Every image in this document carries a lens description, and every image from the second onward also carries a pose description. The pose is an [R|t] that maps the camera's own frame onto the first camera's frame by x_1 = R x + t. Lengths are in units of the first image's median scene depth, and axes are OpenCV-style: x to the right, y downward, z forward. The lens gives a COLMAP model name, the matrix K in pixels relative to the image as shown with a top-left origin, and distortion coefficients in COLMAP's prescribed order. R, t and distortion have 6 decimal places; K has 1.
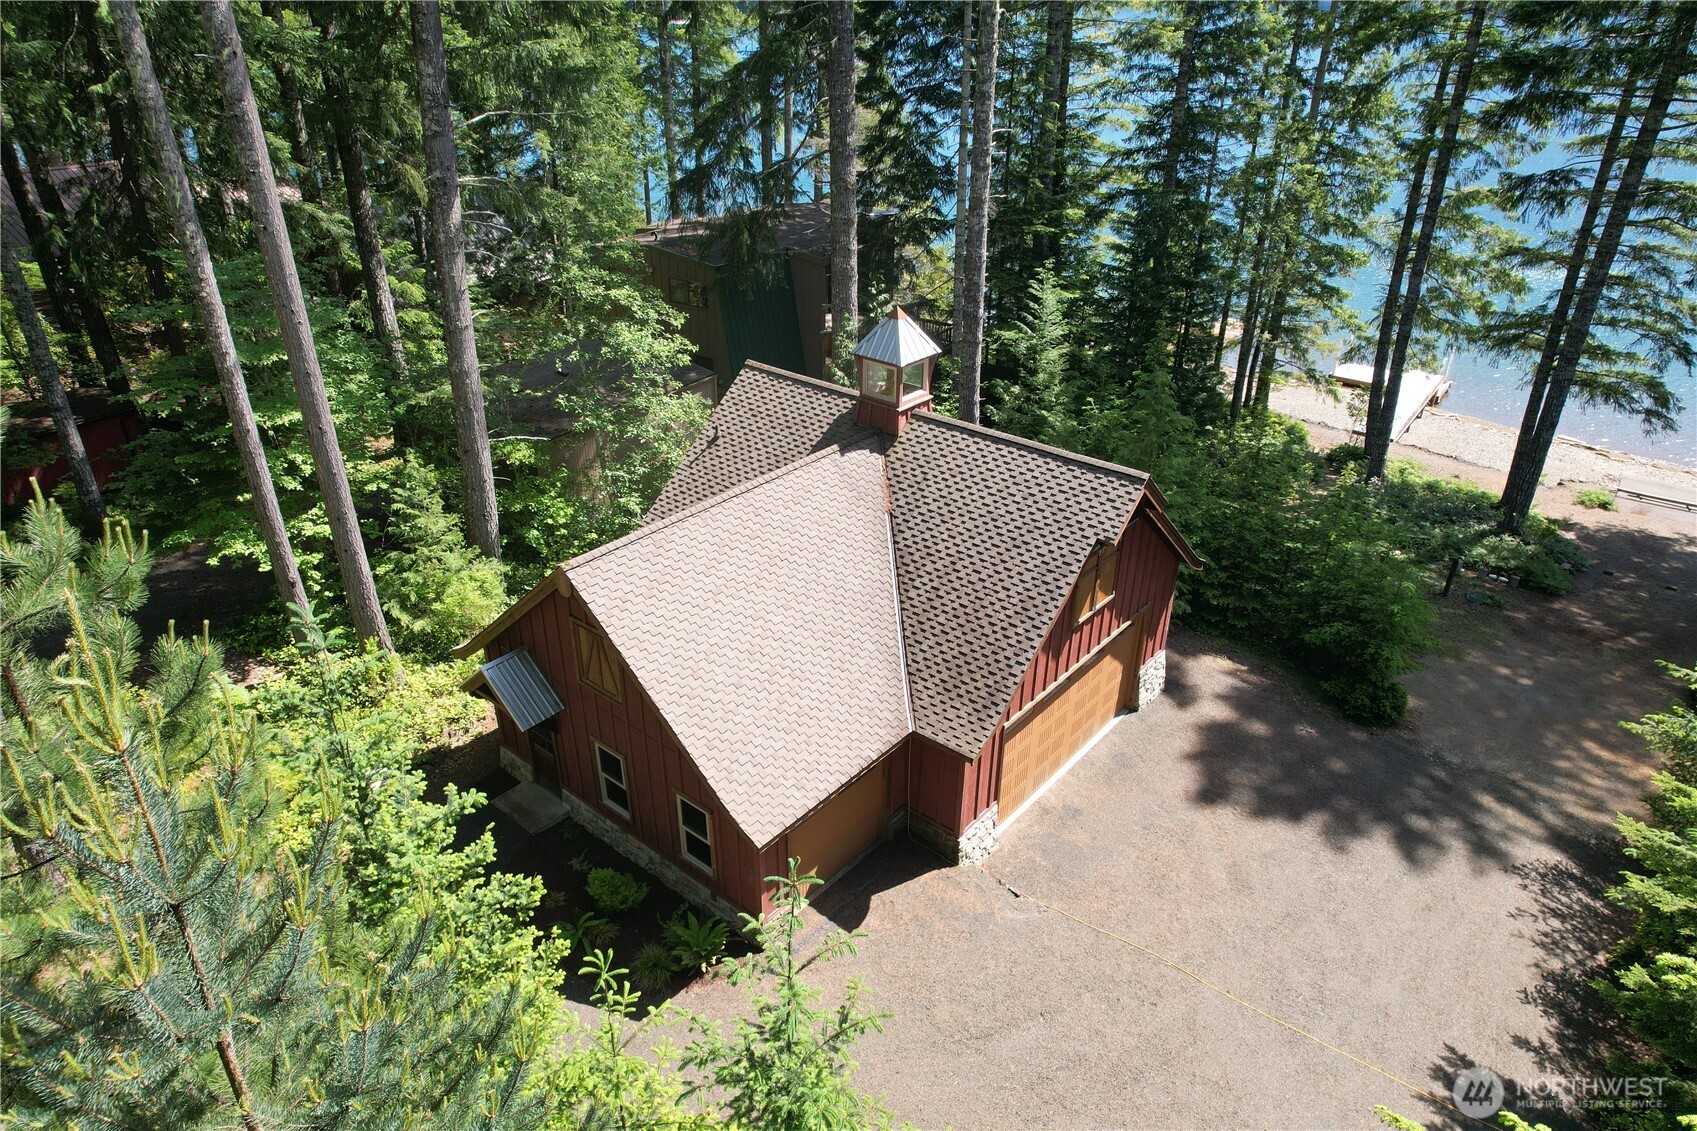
lens RADIAL K [[1102.4, 0, 852.5], [0, 1102.4, 558.0], [0, 0, 1]] dist [-0.066455, 0.067812]
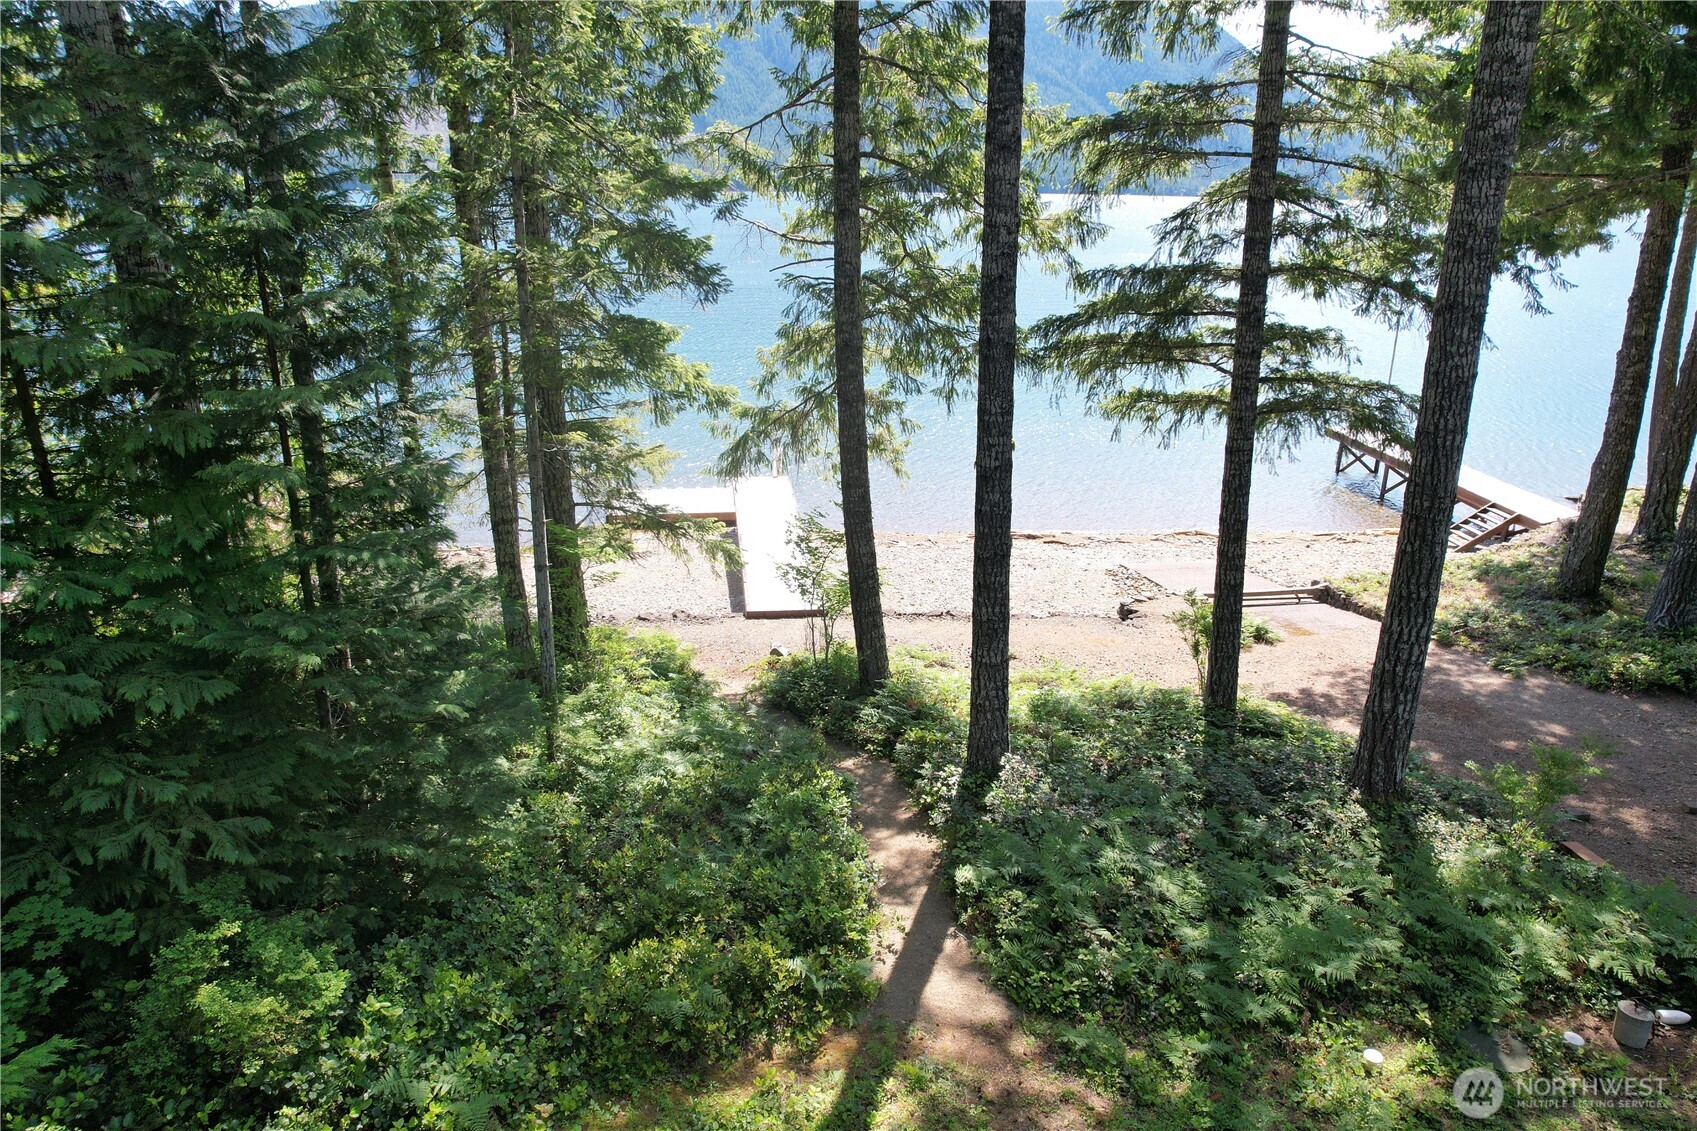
lens RADIAL K [[1102.4, 0, 852.3], [0, 1102.4, 560.1], [0, 0, 1]] dist [-0.066455, 0.067812]
pose [[0.713664, -0.228079, 0.662317, 0.424164], [0.318789, 0.947670, -0.017160, -0.269338], [-0.623744, 0.223385, 0.749028, 1.412238]]
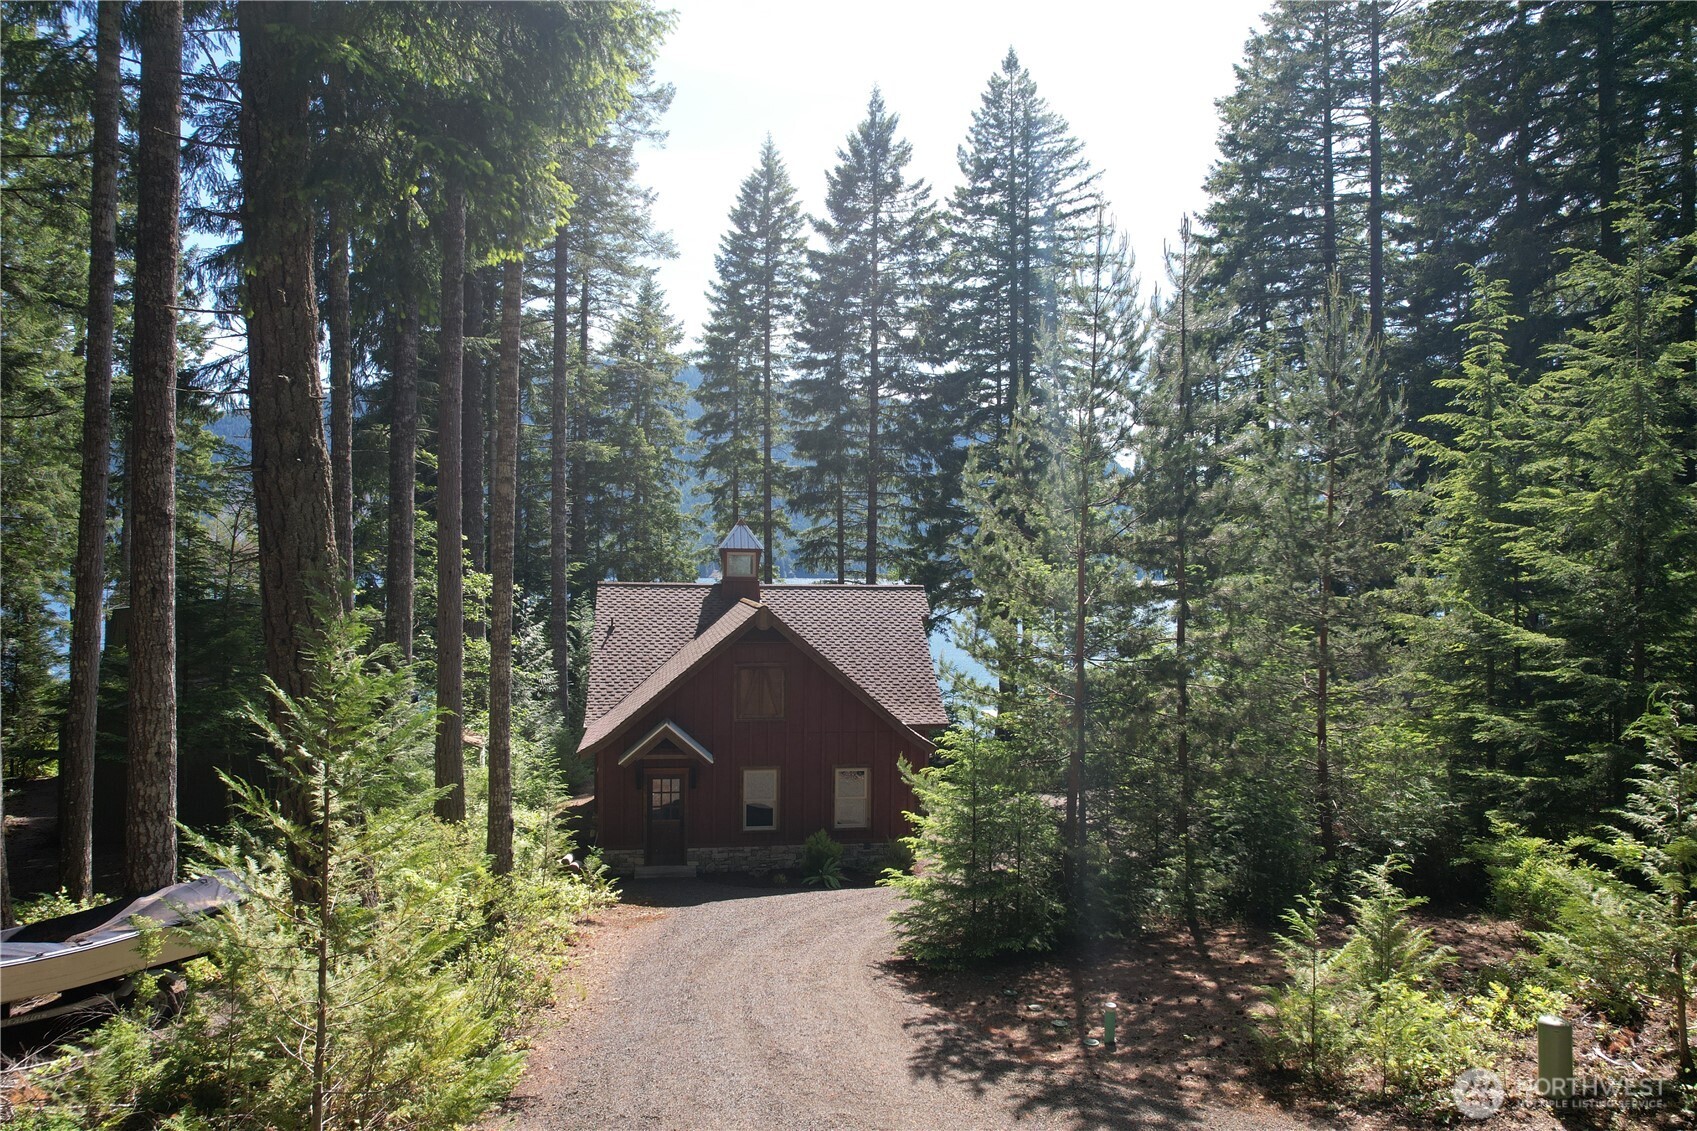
lens RADIAL K [[1102.4, 0, 853.2], [0, 1102.4, 571.8], [0, 0, 1]] dist [-0.066455, 0.067812]
pose [[0.644853, 0.001413, 0.764305, -0.997455], [0.349397, 0.888847, -0.296434, 0.337055], [-0.679769, 0.458203, 0.572682, 0.041296]]
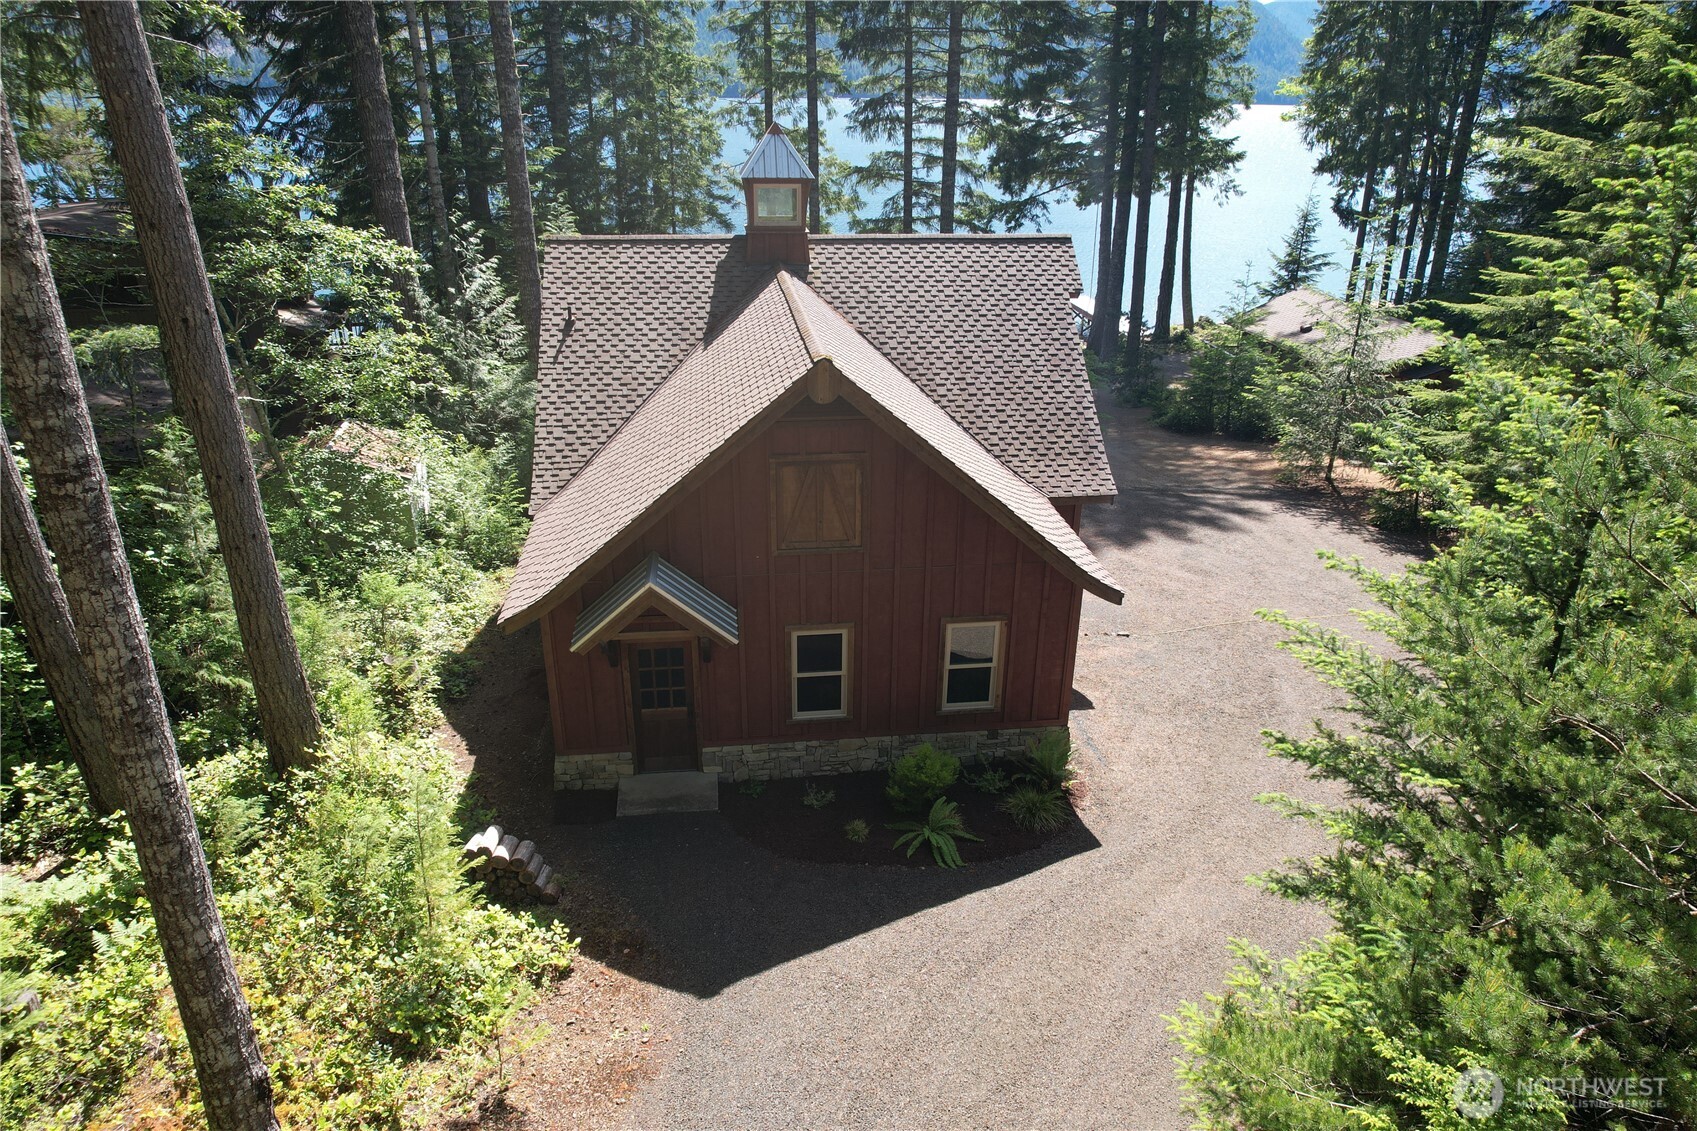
lens RADIAL K [[1102.4, 0, 854.5], [0, 1102.4, 565.6], [0, 0, 1]] dist [-0.066455, 0.067812]
pose [[0.672774, -0.295716, 0.678179, -0.615537], [0.338440, 0.938127, 0.073321, 0.070712], [-0.657900, 0.180194, 0.731230, 0.345048]]
